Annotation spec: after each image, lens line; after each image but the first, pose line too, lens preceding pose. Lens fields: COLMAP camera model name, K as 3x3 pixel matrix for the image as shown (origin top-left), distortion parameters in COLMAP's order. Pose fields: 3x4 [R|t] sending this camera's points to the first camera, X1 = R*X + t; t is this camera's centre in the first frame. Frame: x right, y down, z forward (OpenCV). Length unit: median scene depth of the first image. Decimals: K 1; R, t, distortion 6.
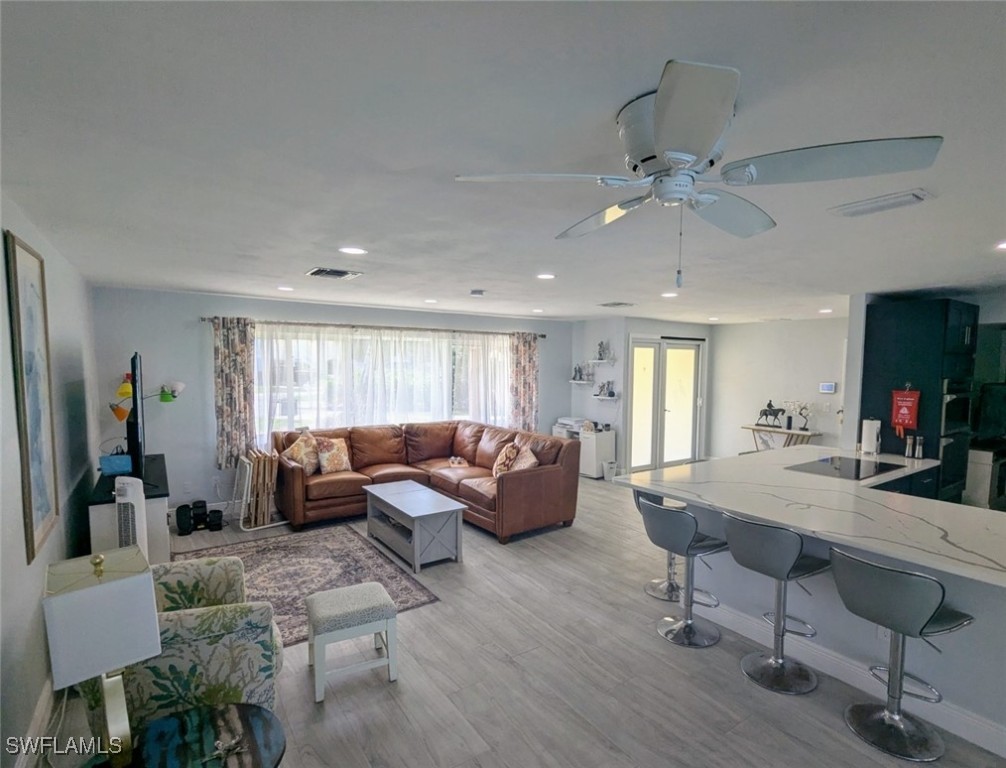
lens RADIAL K [[526.2, 0, 506.1], [0, 526.2, 406.0], [0, 0, 1]] dist [0.001495, 0.000215]
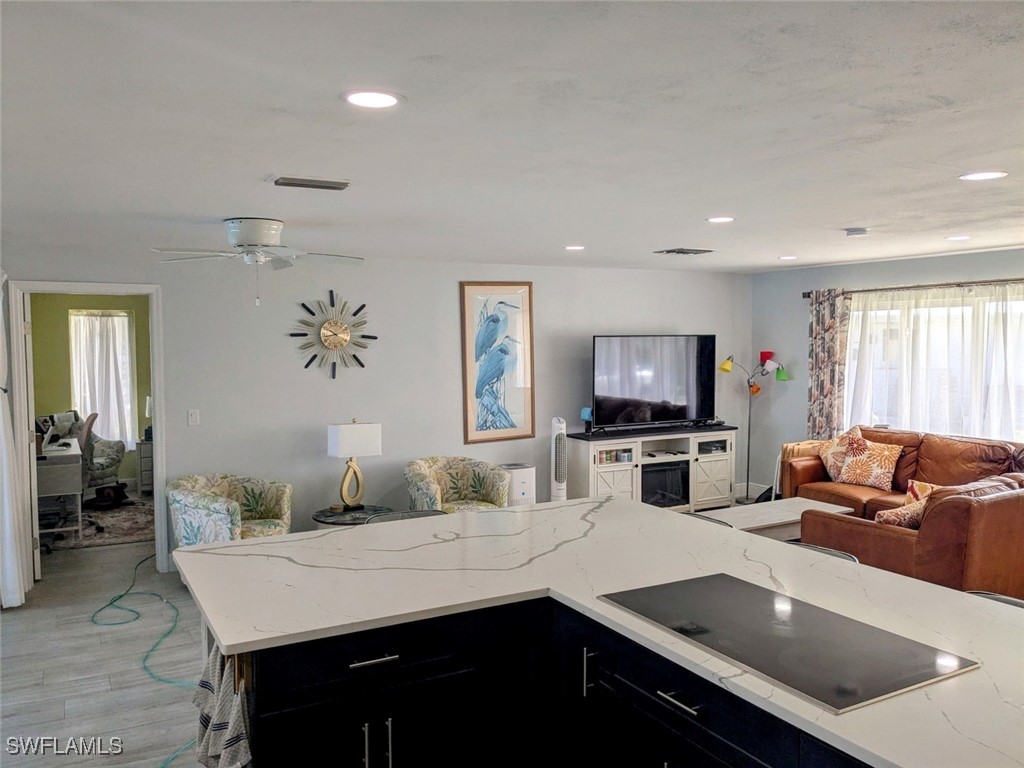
lens RADIAL K [[789.6, 0, 514.0], [0, 789.6, 361.1], [0, 0, 1]] dist [0.077957, -0.120694]
pose [[-0.102300, 0.021940, -0.994512, 0.868281], [-0.069176, 0.997180, 0.029114, -0.051138], [0.992345, 0.071775, -0.100494, 0.622271]]
